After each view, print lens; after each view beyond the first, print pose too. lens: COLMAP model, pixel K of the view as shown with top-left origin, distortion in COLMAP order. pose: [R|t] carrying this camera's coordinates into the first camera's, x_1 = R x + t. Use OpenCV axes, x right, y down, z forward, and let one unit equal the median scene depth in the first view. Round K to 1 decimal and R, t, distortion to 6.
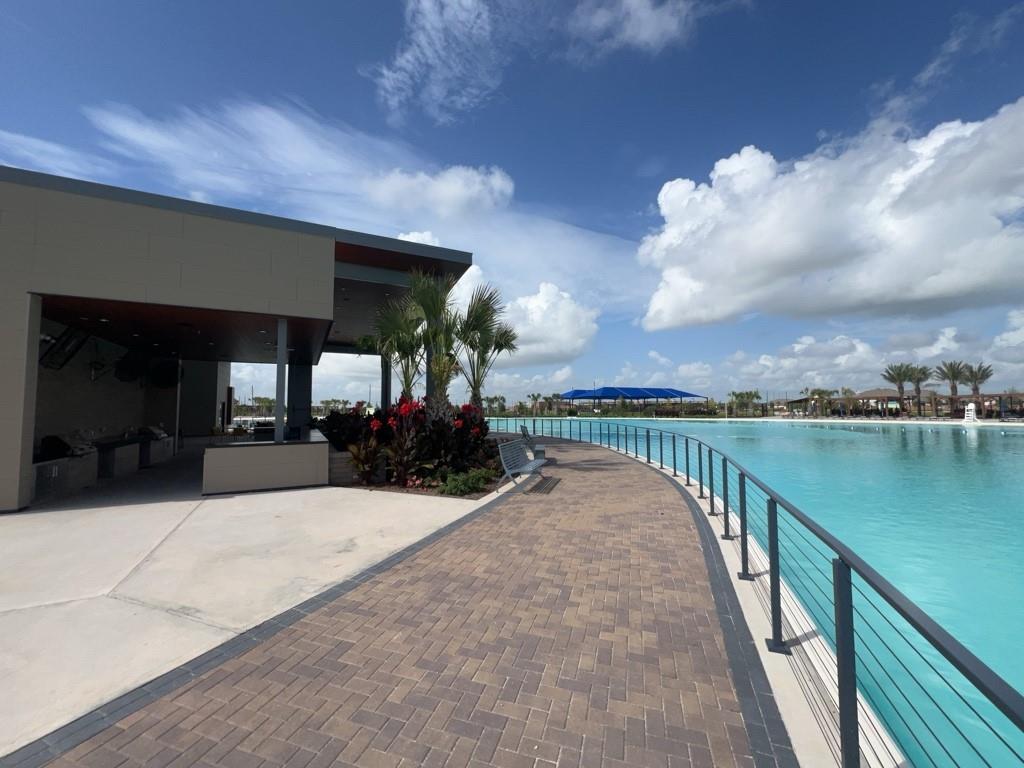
lens RADIAL K [[415.1, 0, 513.6], [0, 415.1, 387.0], [0, 0, 1]] dist [0.000249, -0.000034]
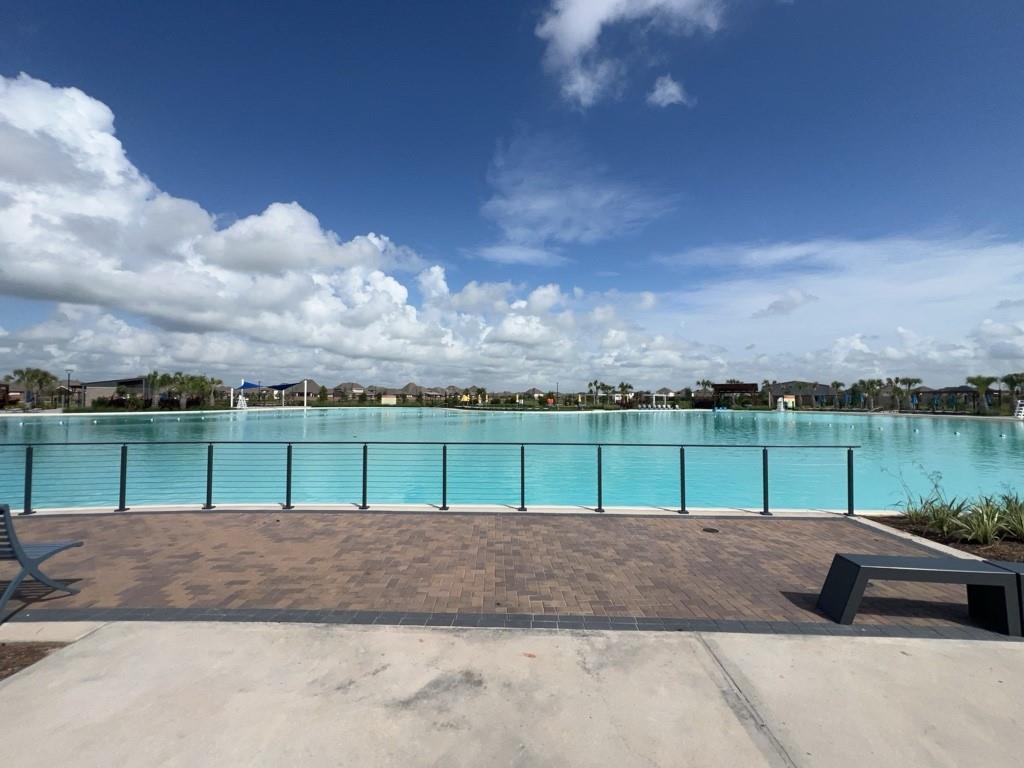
lens RADIAL K [[415.1, 0, 509.1], [0, 415.1, 384.7], [0, 0, 1]] dist [0.000249, -0.000034]
pose [[-0.339842, 0.035098, 0.939827, -1.096694], [-0.054371, 0.996899, -0.056890, 0.045078], [-0.938909, -0.070433, -0.336880, 1.344854]]
